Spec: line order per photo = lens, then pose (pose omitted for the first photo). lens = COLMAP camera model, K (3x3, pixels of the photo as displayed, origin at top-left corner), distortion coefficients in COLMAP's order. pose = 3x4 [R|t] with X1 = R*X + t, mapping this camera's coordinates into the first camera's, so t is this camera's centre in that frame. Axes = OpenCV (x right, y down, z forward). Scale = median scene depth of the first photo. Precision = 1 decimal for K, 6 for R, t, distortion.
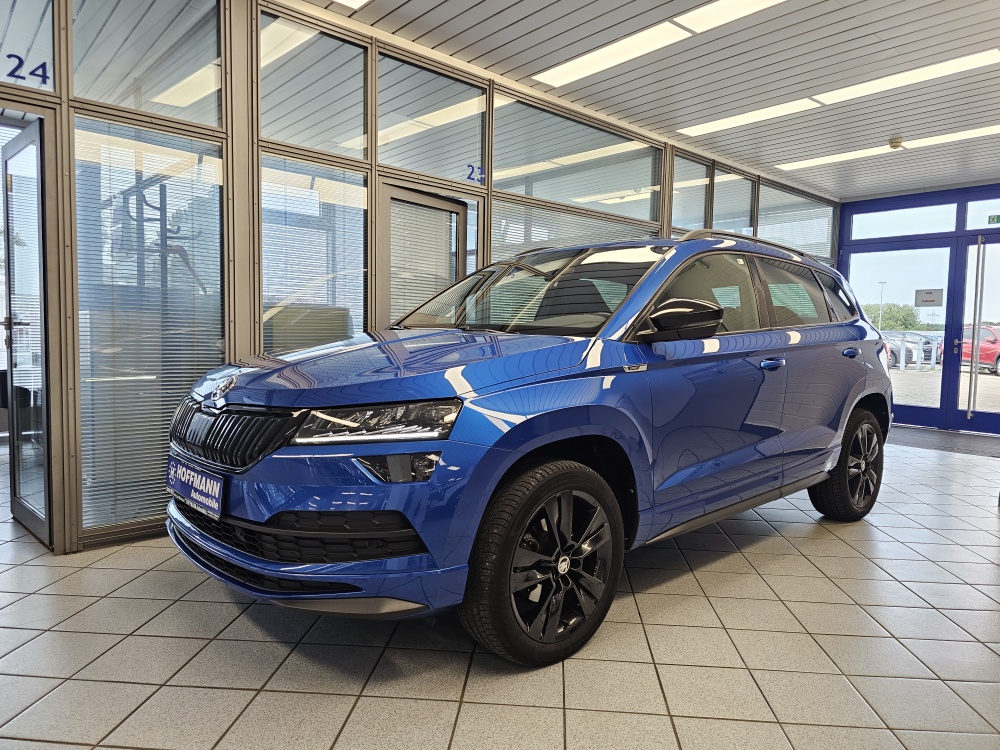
lens RADIAL K [[681.7, 0, 494.2], [0, 681.7, 381.3], [0, 0, 1]] dist [0.048645, -0.055126]
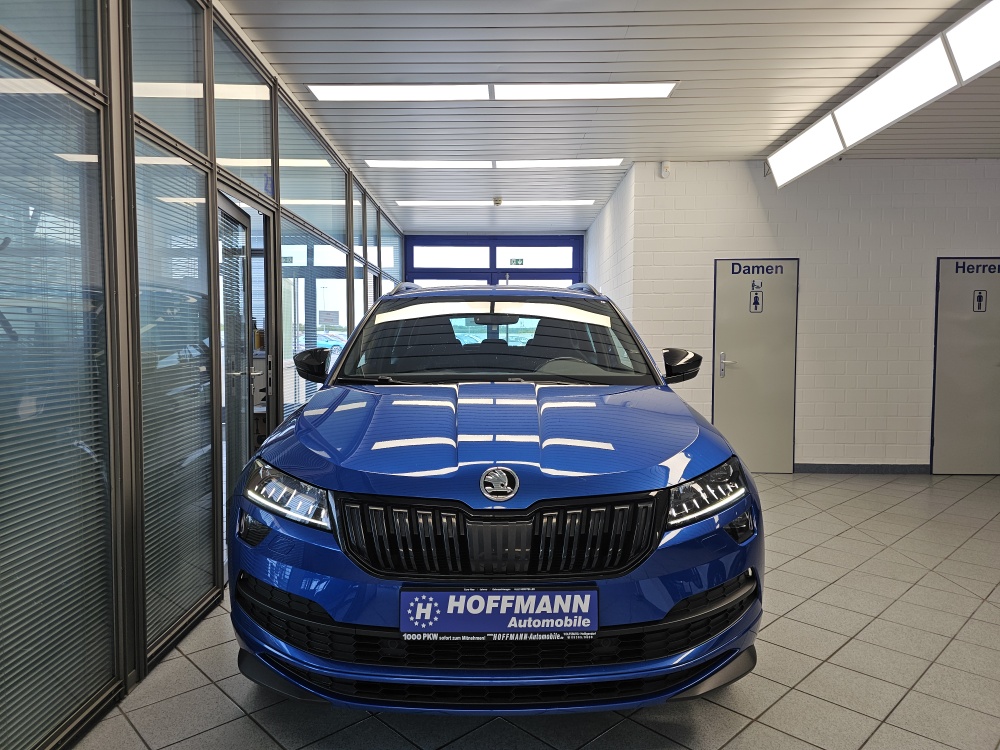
lens RADIAL K [[681.7, 0, 497.8], [0, 681.7, 375.0], [0, 0, 1]] dist [0.048645, -0.055126]
pose [[0.654063, -0.056980, 0.754291, -1.017166], [0.063540, 0.997773, 0.020276, -0.135415], [-0.753767, 0.034666, 0.656227, 0.484255]]
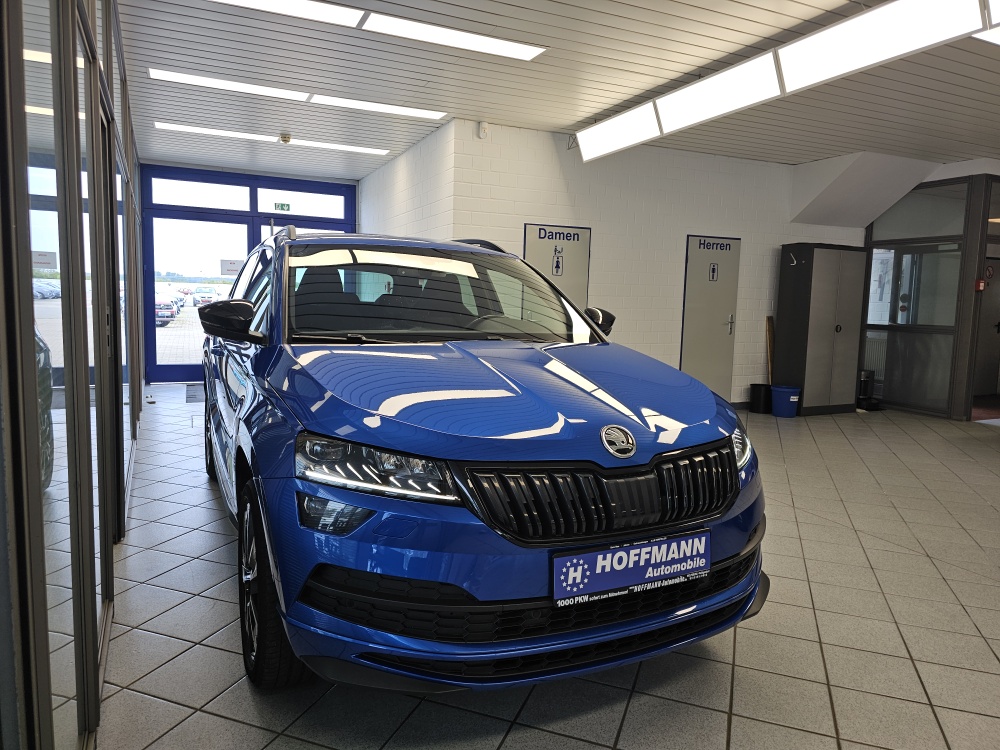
lens RADIAL K [[681.7, 0, 507.7], [0, 681.7, 372.7], [0, 0, 1]] dist [0.048645, -0.055126]
pose [[0.251574, -0.113615, 0.961146, -1.227106], [0.044450, 0.993394, 0.105793, -0.165278], [-0.966817, 0.016108, 0.254962, 0.943910]]
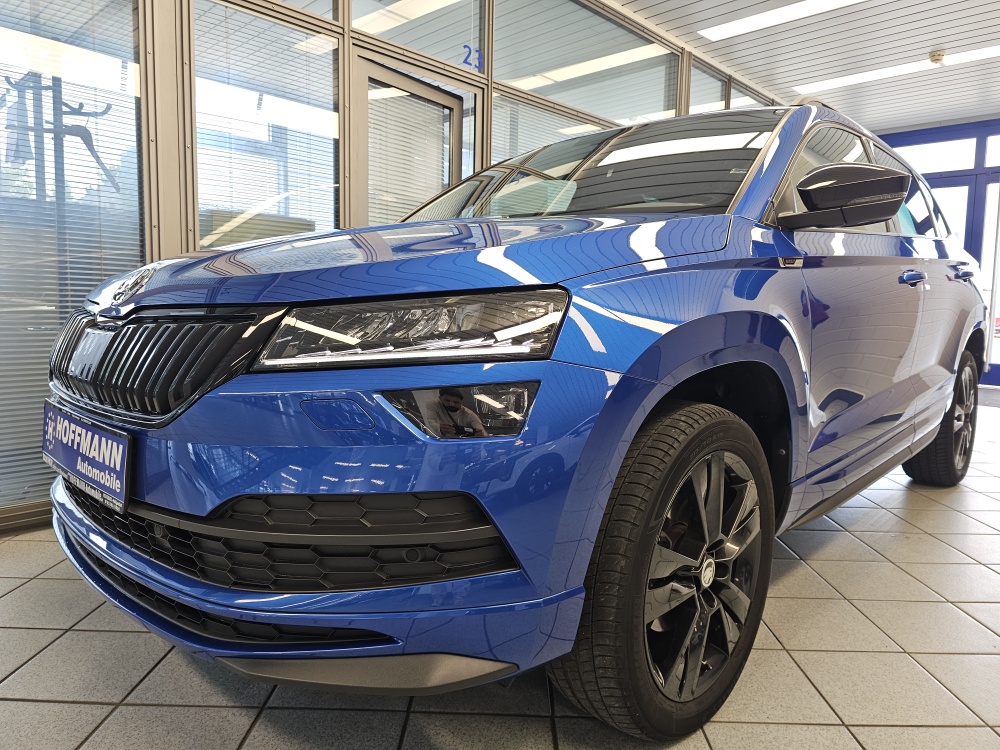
lens RADIAL K [[681.7, 0, 481.6], [0, 681.7, 368.3], [0, 0, 1]] dist [0.048645, -0.055126]
pose [[0.998184, -0.004274, 0.060081, -0.132266], [0.002630, 0.999621, 0.027414, 0.066602], [-0.060175, -0.027206, 0.997817, 0.396265]]
